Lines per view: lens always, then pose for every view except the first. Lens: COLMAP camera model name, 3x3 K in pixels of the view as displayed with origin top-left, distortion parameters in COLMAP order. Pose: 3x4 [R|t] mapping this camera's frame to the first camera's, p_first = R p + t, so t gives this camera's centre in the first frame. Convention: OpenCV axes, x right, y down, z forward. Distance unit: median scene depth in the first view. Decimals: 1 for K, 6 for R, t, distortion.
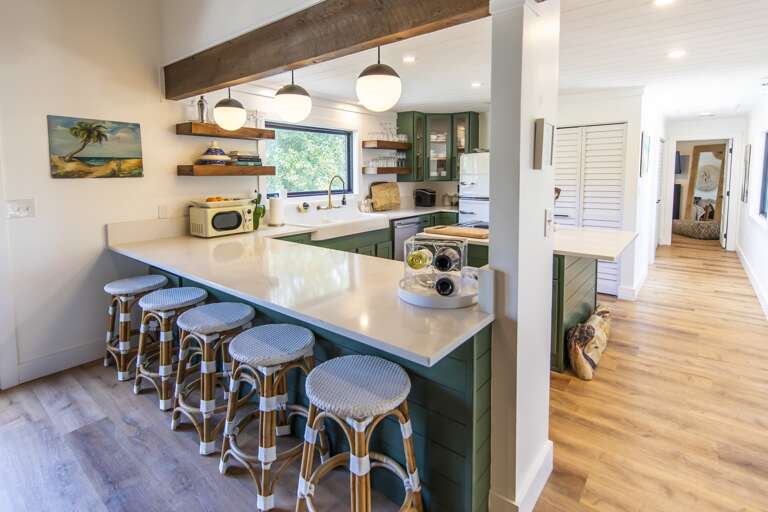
lens RADIAL K [[390.0, 0, 385.4], [0, 390.0, 205.6], [0, 0, 1]] dist [-0.000782, -0.000352]
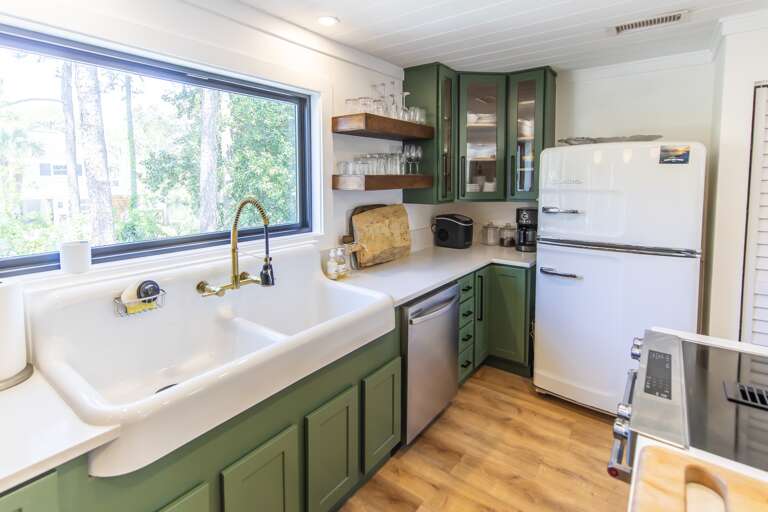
lens RADIAL K [[386.0, 0, 384.8], [0, 386.0, 203.9], [0, 0, 1]] dist [0.002071, 0.000711]
pose [[0.999591, 0.001787, 0.028545, -0.010536], [-0.001205, 0.999791, -0.020387, -0.053985], [-0.028576, 0.020344, 0.999385, 0.535889]]
